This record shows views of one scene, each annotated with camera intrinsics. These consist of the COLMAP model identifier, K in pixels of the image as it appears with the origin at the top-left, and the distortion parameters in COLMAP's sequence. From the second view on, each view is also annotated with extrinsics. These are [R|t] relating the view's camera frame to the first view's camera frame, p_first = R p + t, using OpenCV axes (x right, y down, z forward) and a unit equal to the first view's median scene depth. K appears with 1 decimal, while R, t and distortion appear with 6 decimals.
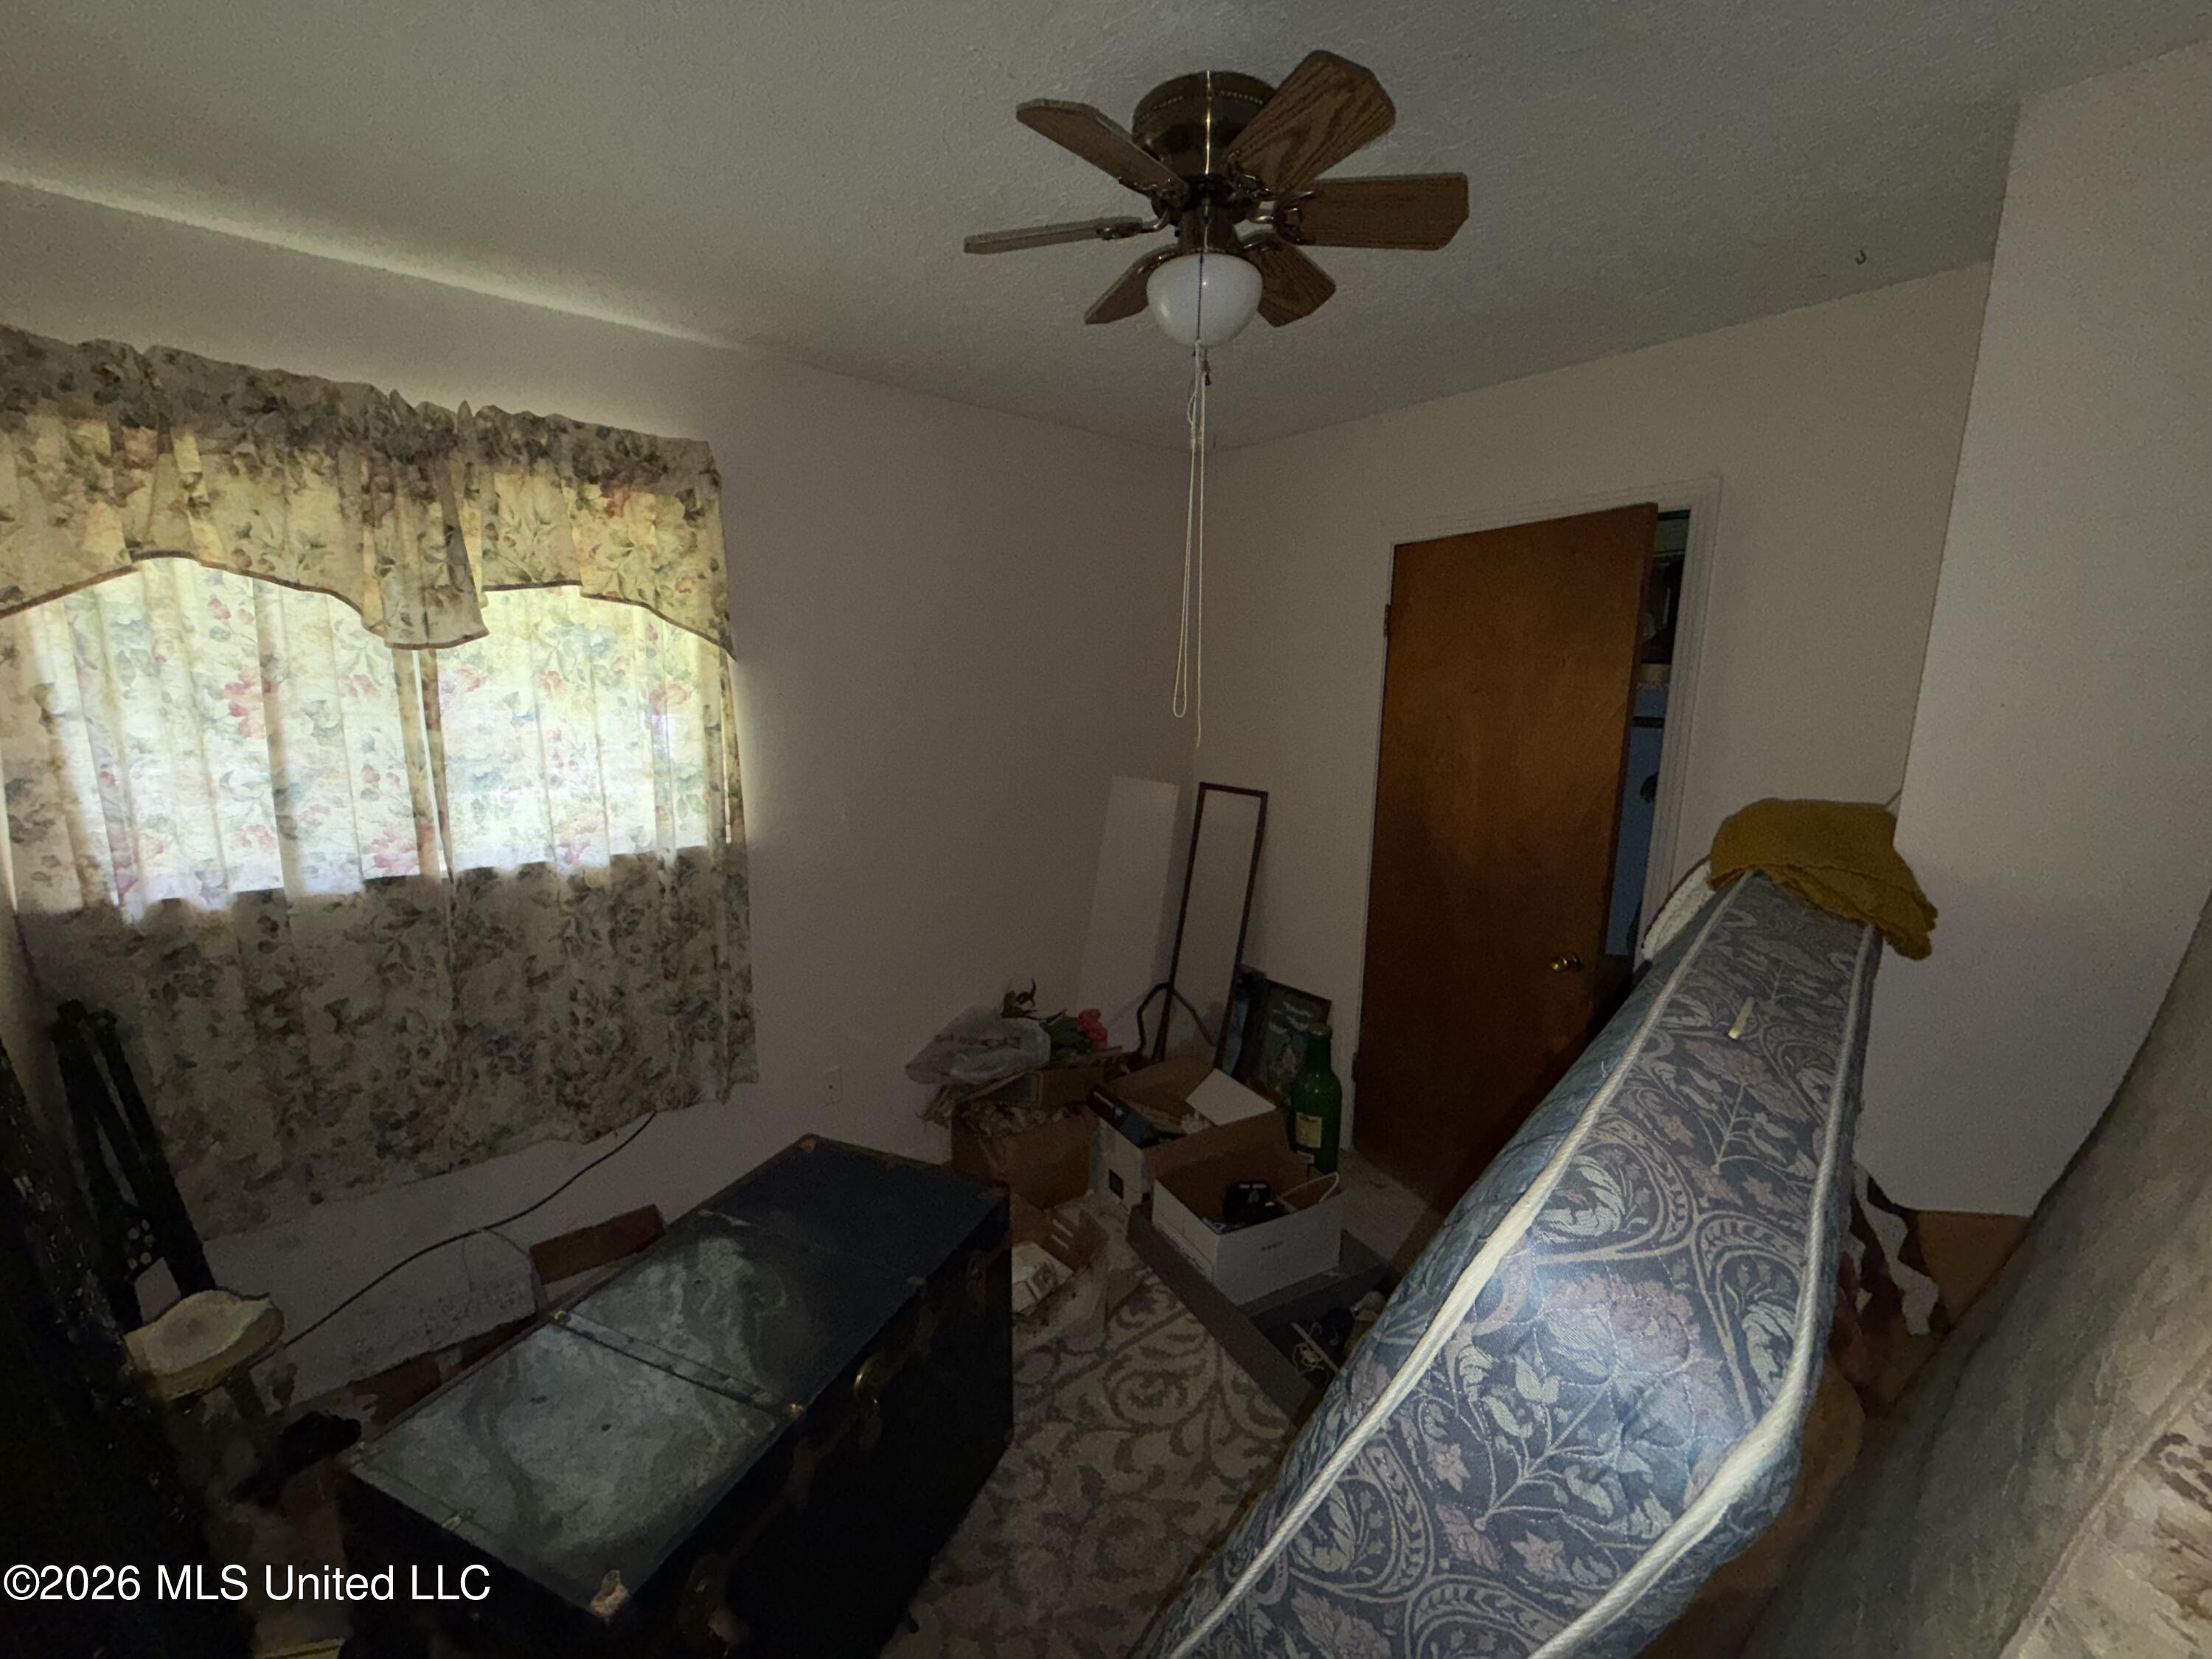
lens RADIAL K [[887.9, 0, 1102.5], [0, 887.9, 827.3], [0, 0, 1]] dist [-0.000100, 0.000105]
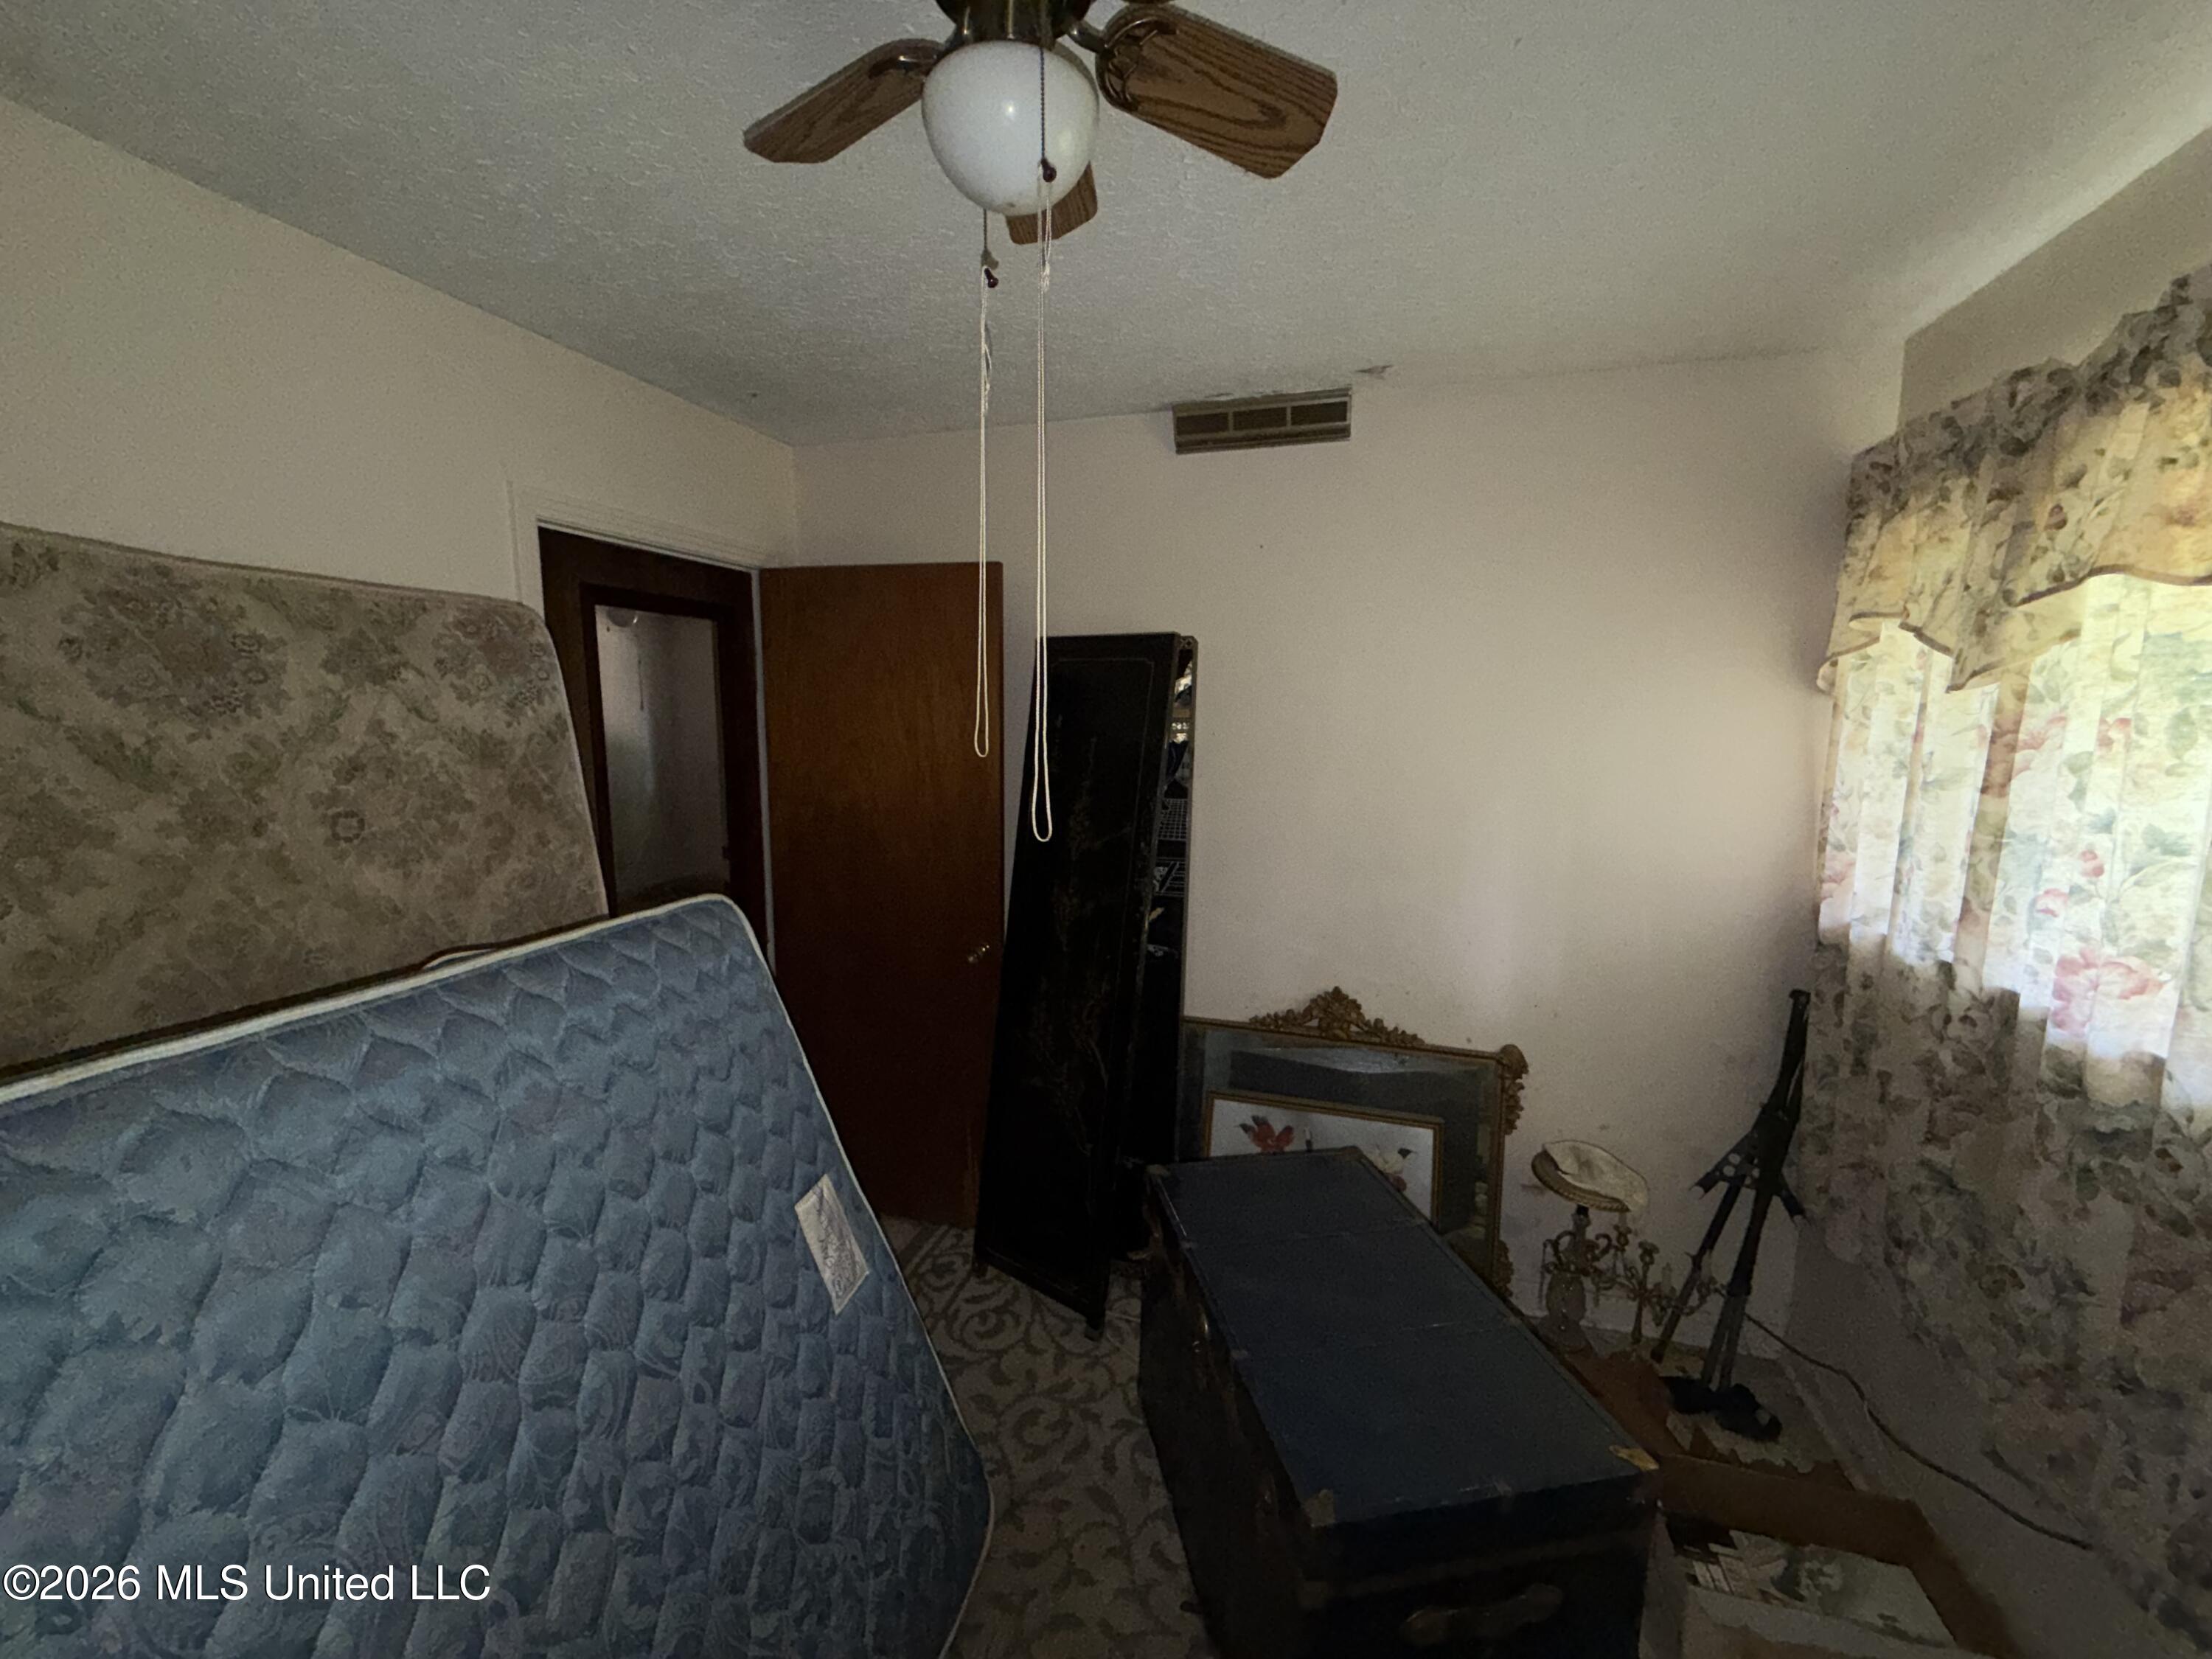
lens RADIAL K [[887.9, 0, 1102.5], [0, 887.9, 827.3], [0, 0, 1]] dist [-0.000100, 0.000105]
pose [[-0.831592, 0.058324, -0.552316, 0.319241], [-0.110926, 0.956991, 0.268073, -0.207289], [0.544196, 0.284193, -0.789357, 1.211690]]
